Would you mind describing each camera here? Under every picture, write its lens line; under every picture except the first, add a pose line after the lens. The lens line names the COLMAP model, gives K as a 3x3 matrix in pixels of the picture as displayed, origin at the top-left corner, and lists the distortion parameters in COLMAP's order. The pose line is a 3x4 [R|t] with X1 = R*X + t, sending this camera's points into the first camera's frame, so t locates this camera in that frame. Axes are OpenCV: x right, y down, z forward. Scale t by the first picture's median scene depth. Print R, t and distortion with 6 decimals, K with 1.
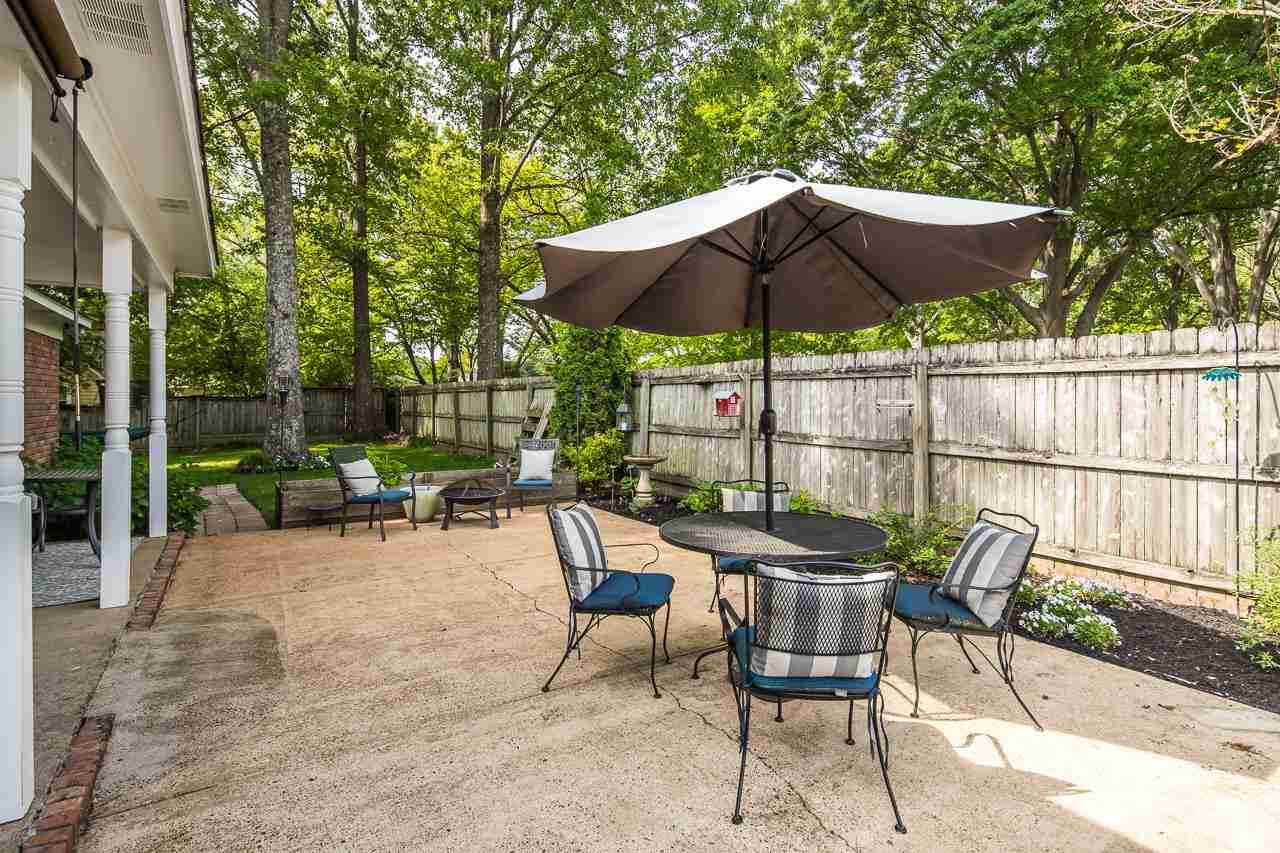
lens RADIAL K [[618.2, 0, 635.2], [0, 618.2, 413.3], [0, 0, 1]] dist [-0.000030, -0.000381]
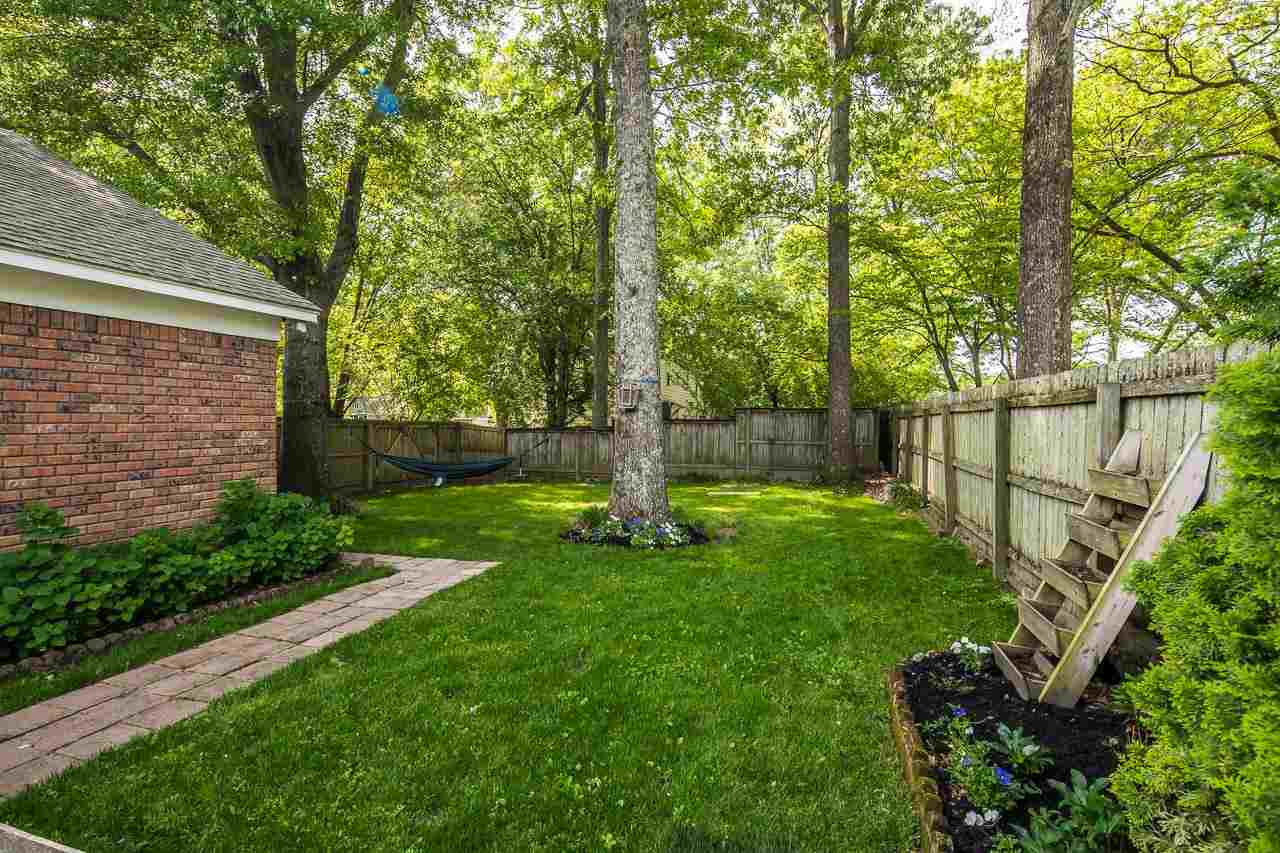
lens RADIAL K [[613.7, 0, 638.0], [0, 613.7, 427.6], [0, 0, 1]] dist [0.002476, 0.000349]
pose [[0.633336, 0.015537, -0.773721, -0.080747], [-0.029059, 0.999571, -0.003714, -0.017725], [0.773331, 0.024836, 0.633515, 0.608092]]
